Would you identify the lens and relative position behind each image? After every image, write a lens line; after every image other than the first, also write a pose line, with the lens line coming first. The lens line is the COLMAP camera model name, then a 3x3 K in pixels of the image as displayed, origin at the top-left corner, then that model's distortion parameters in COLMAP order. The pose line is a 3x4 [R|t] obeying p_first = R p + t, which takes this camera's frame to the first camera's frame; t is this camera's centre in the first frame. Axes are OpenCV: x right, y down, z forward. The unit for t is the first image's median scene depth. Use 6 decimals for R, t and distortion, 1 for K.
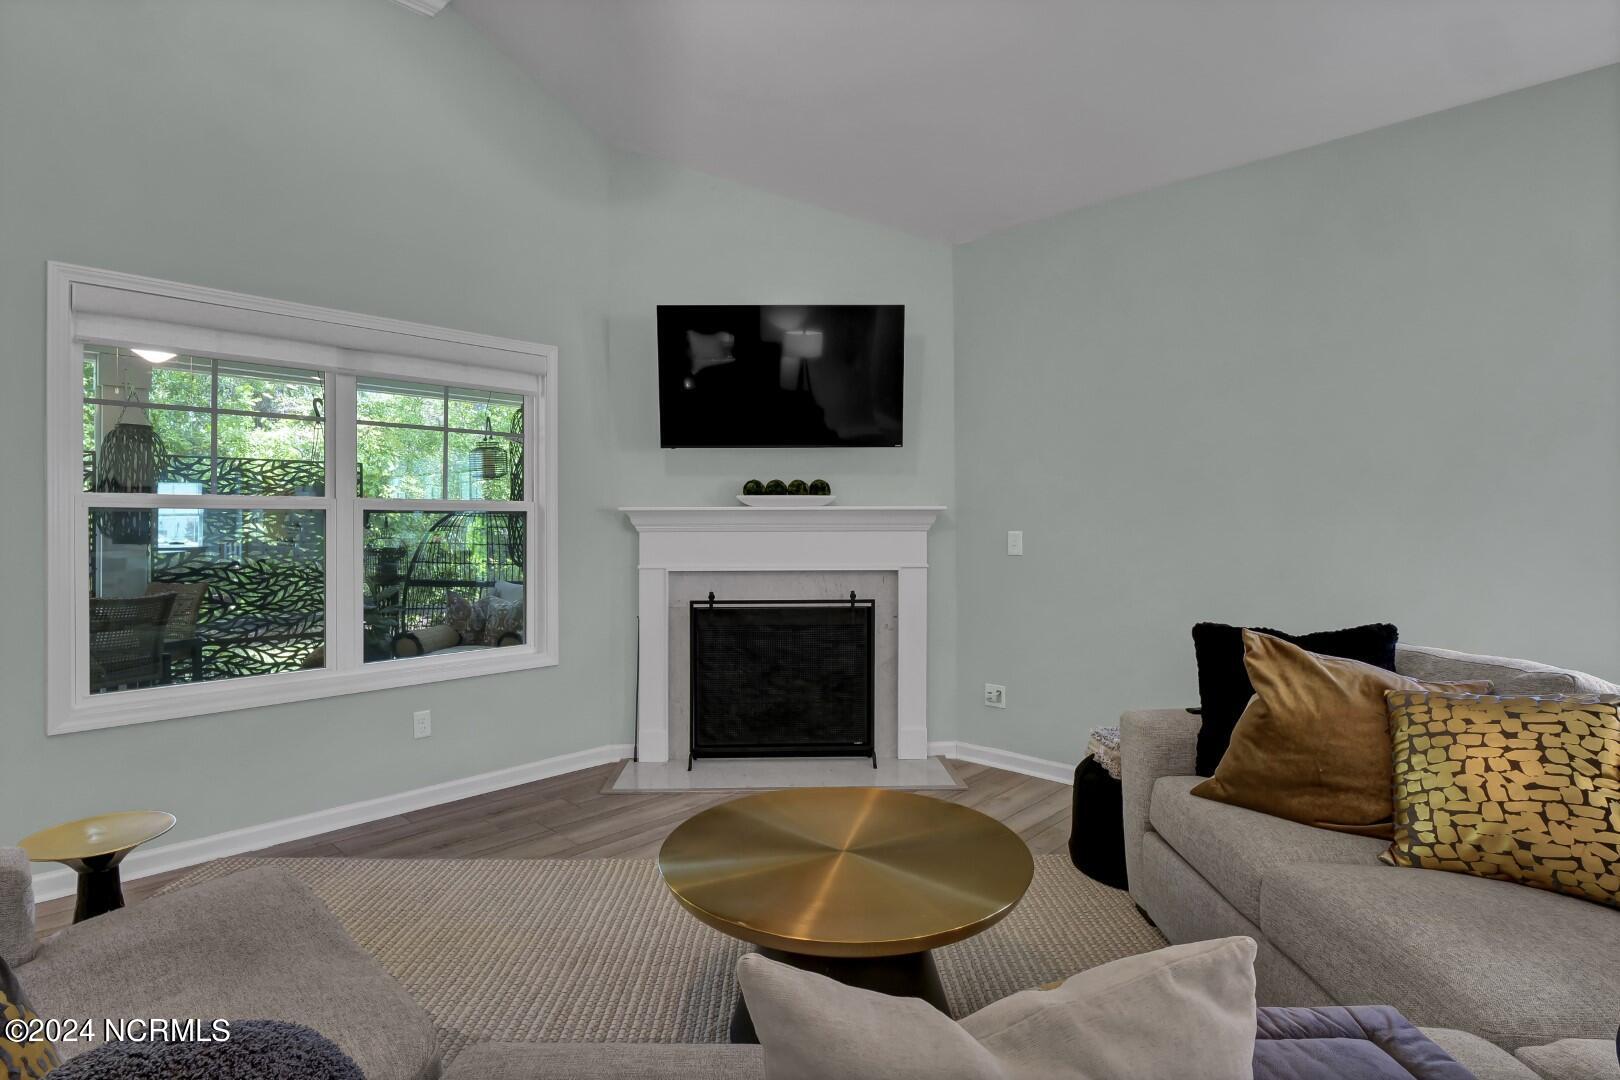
lens RADIAL K [[778.1, 0, 814.7], [0, 778.1, 521.4], [0, 0, 1]] dist [-0.022828, -0.000111]
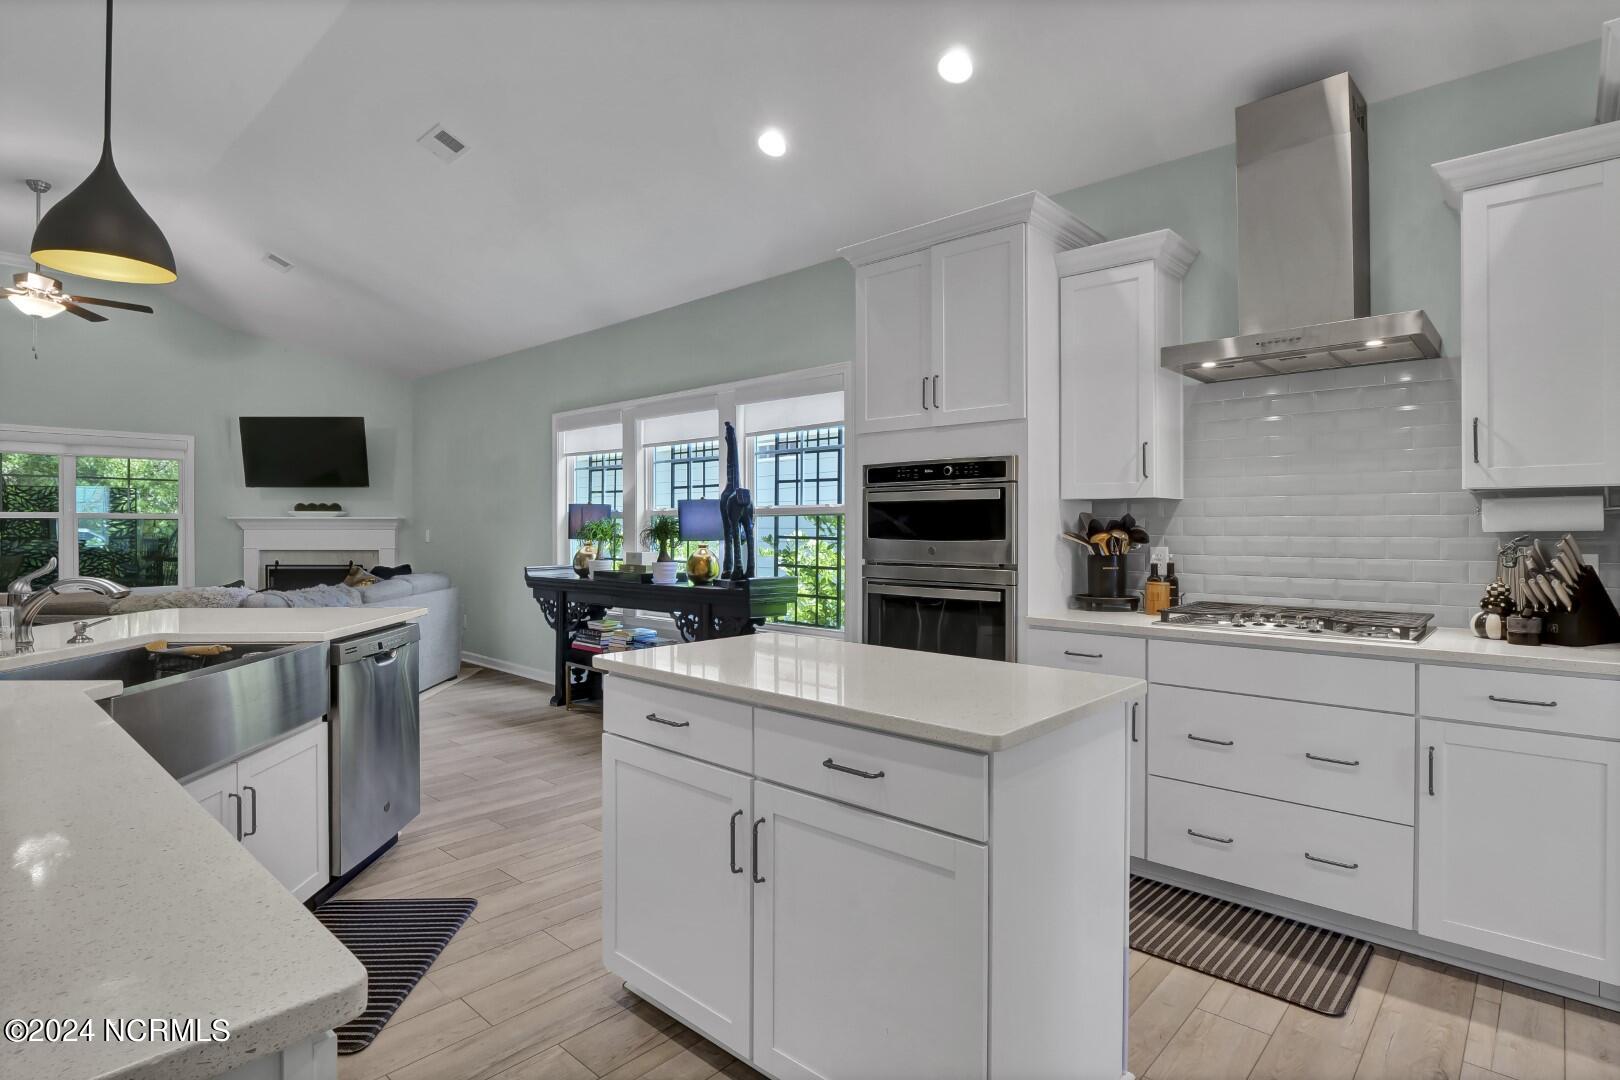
lens RADIAL K [[883.6, 0, 810.3], [0, 883.6, 519.5], [0, 0, 1]] dist [0.000025, 0.000090]
pose [[0.999921, 0.003728, -0.012038, 1.228775], [-0.003751, 0.999991, -0.001863, -0.012819], [0.012031, 0.001908, 0.999926, -1.198808]]
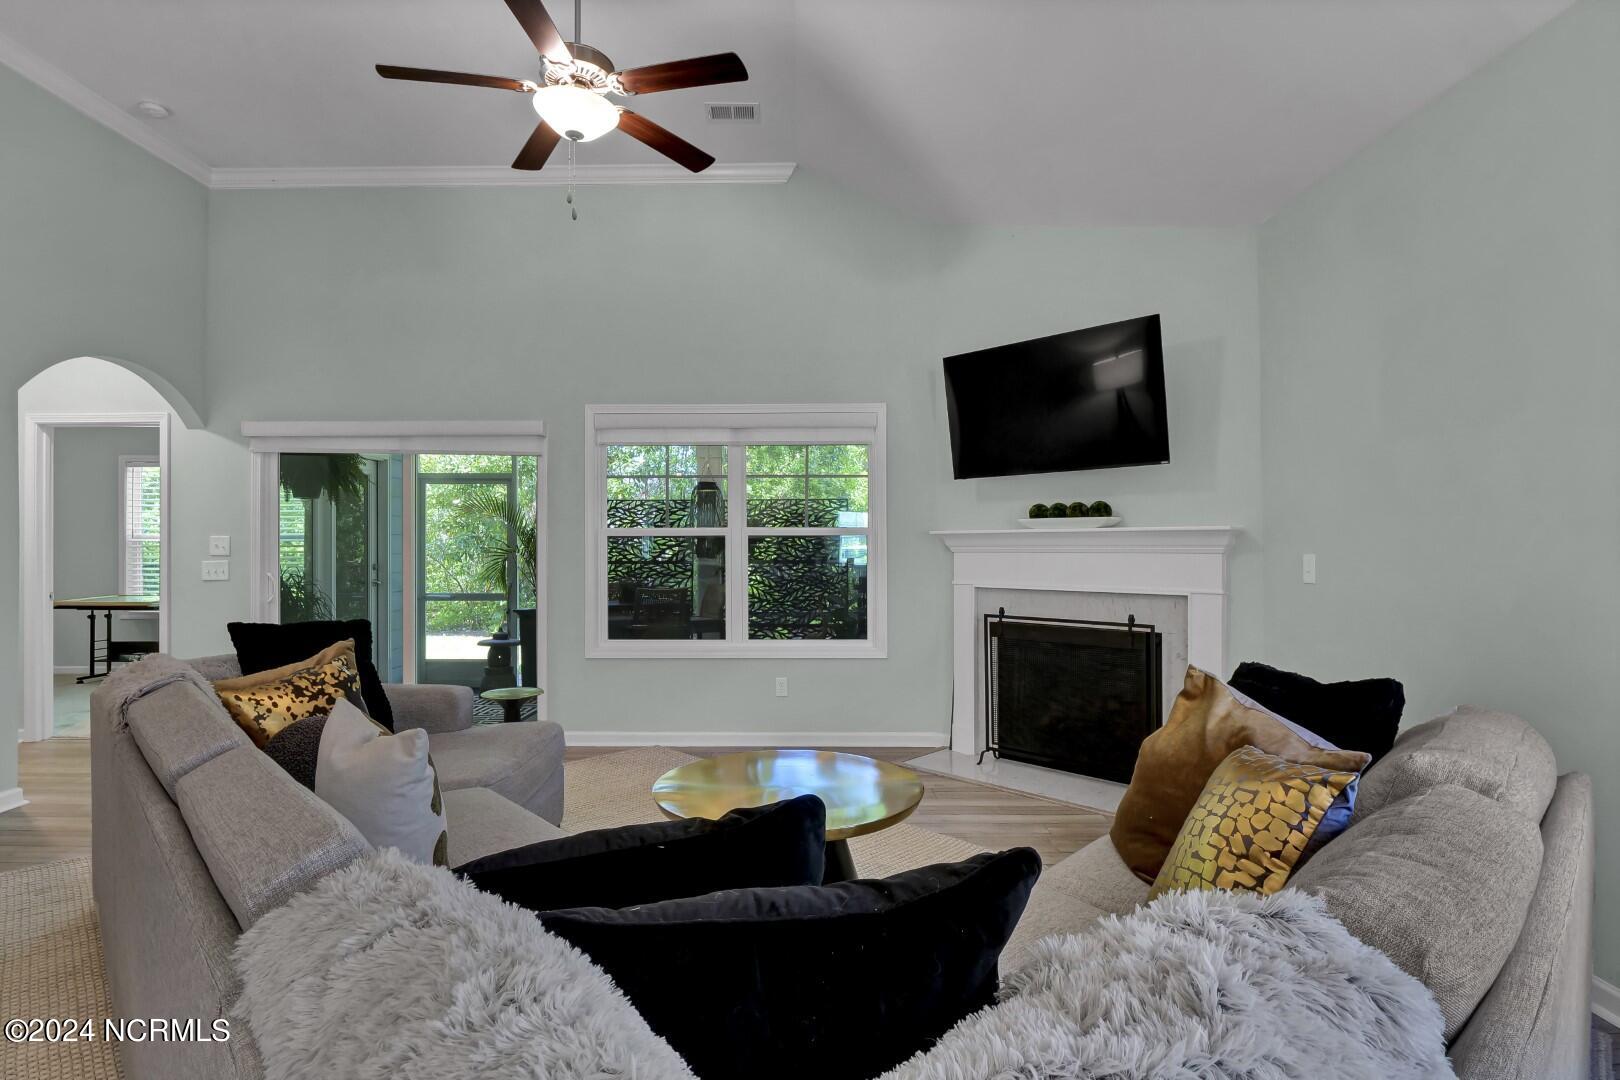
lens RADIAL K [[801.8, 0, 810.0], [0, 801.8, 540.0], [0, 0, 1]] dist [-0.000260, -0.000026]
pose [[0.691172, -0.003724, -0.722681, 0.497257], [0.003733, 0.999992, -0.001583, -0.003358], [0.722680, -0.001603, 0.691180, 0.020313]]
